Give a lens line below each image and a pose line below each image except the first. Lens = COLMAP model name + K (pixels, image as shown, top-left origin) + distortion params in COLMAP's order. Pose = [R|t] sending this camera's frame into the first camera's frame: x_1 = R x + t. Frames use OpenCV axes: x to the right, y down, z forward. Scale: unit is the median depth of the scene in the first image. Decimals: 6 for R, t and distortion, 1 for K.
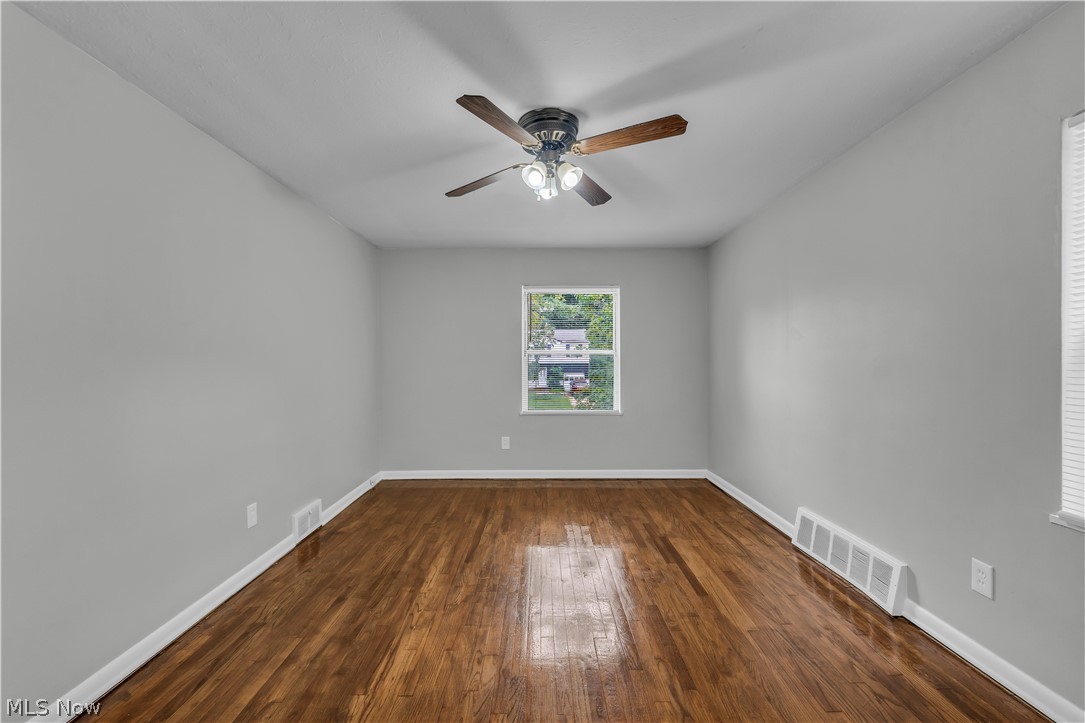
lens RADIAL K [[446.8, 0, 542.5], [0, 446.8, 361.5], [0, 0, 1]] dist [0.000612, 0.000115]
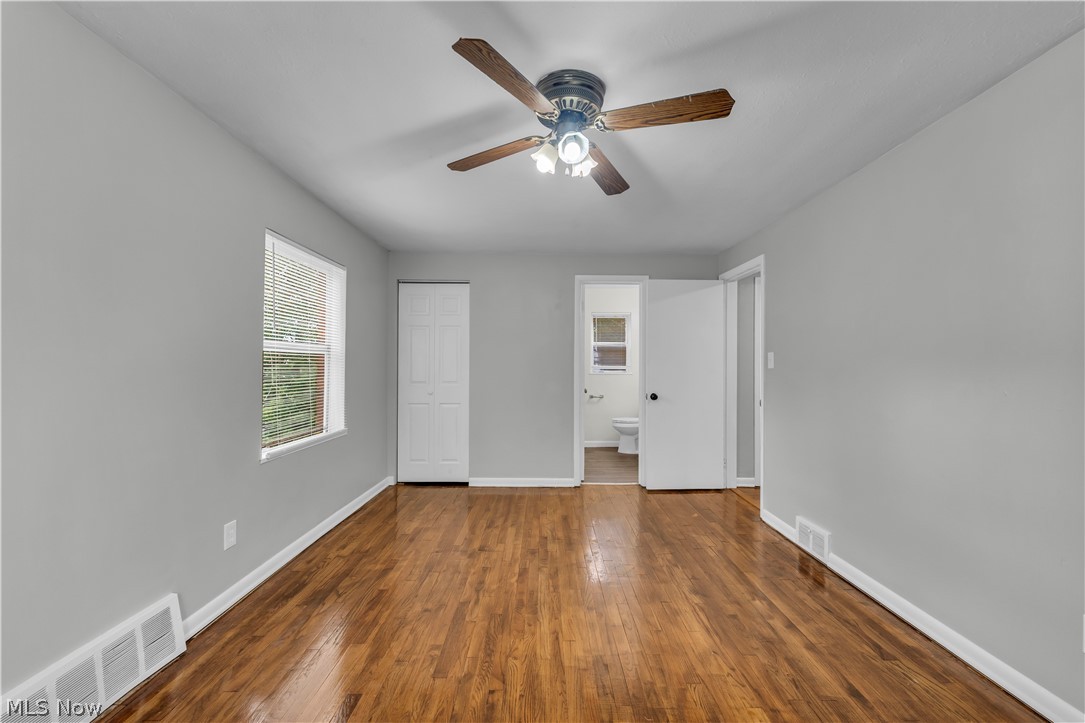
lens RADIAL K [[446.8, 0, 542.5], [0, 446.8, 361.5], [0, 0, 1]] dist [0.000612, 0.000115]
pose [[-0.999951, -0.000983, 0.009887, 0.061597], [-0.001049, 0.999977, -0.006658, -0.006738], [-0.009880, -0.006668, -0.999929, 2.016667]]
